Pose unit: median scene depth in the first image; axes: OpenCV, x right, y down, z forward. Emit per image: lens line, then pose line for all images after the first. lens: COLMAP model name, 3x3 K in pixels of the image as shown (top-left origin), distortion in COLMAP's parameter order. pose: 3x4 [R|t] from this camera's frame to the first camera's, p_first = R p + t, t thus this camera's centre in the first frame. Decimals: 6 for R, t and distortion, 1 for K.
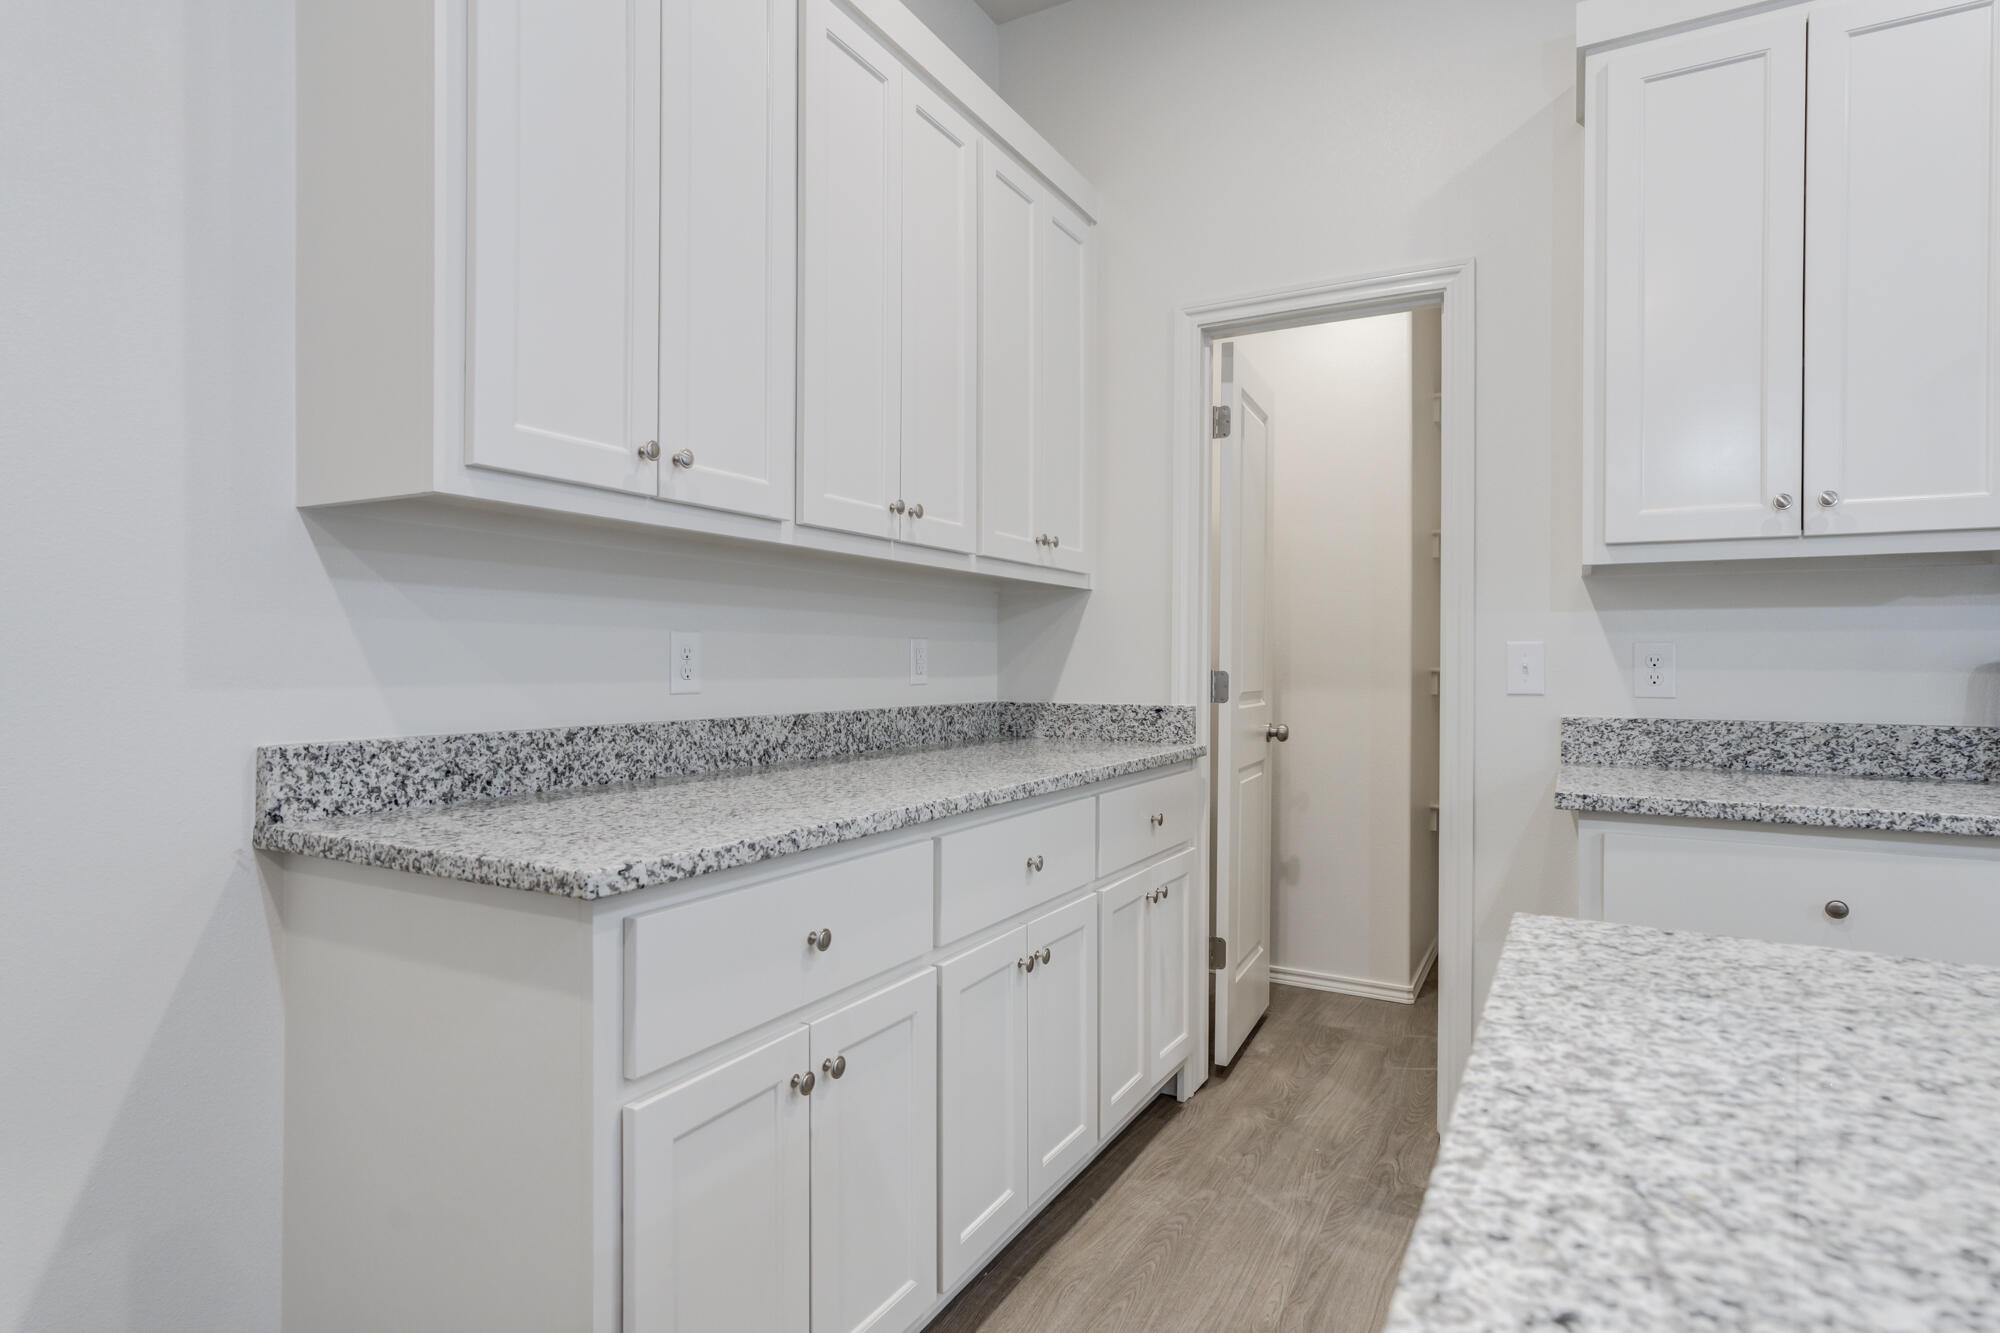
lens RADIAL K [[1061.1, 0, 988.5], [0, 1061.1, 661.2], [0, 0, 1]] dist [0.000219, 0.001101]
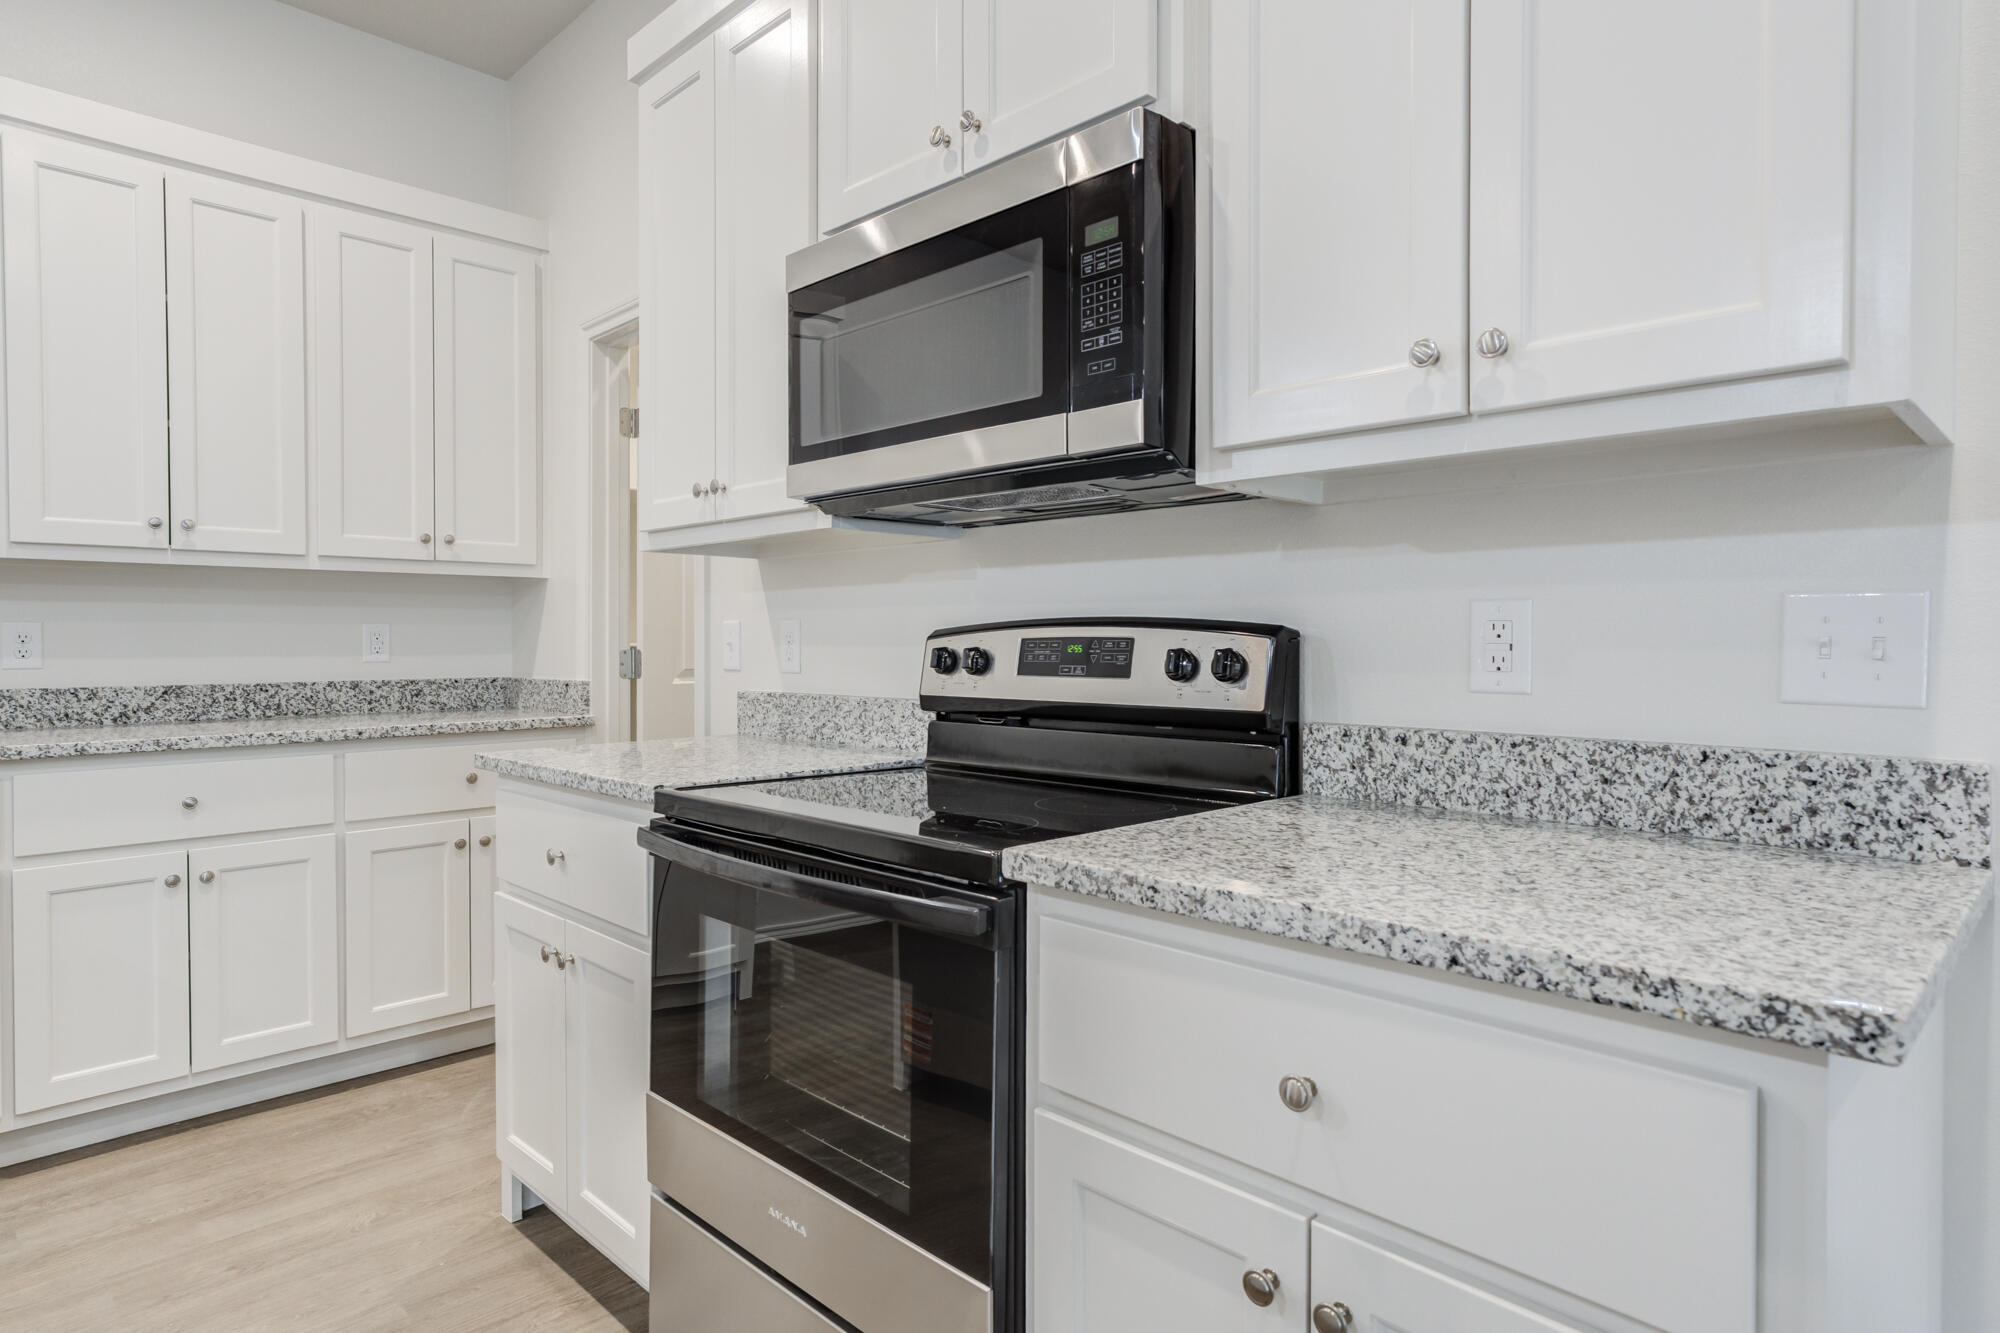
lens RADIAL K [[1114.2, 0, 1003.2], [0, 1114.2, 652.9], [0, 0, 1]] dist [-0.002988, 0.011021]
pose [[0.960307, -0.004648, -0.278905, 1.272898], [0.007852, 0.999915, 0.010372, 0.005317], [0.278833, -0.012151, 0.960263, -0.008781]]
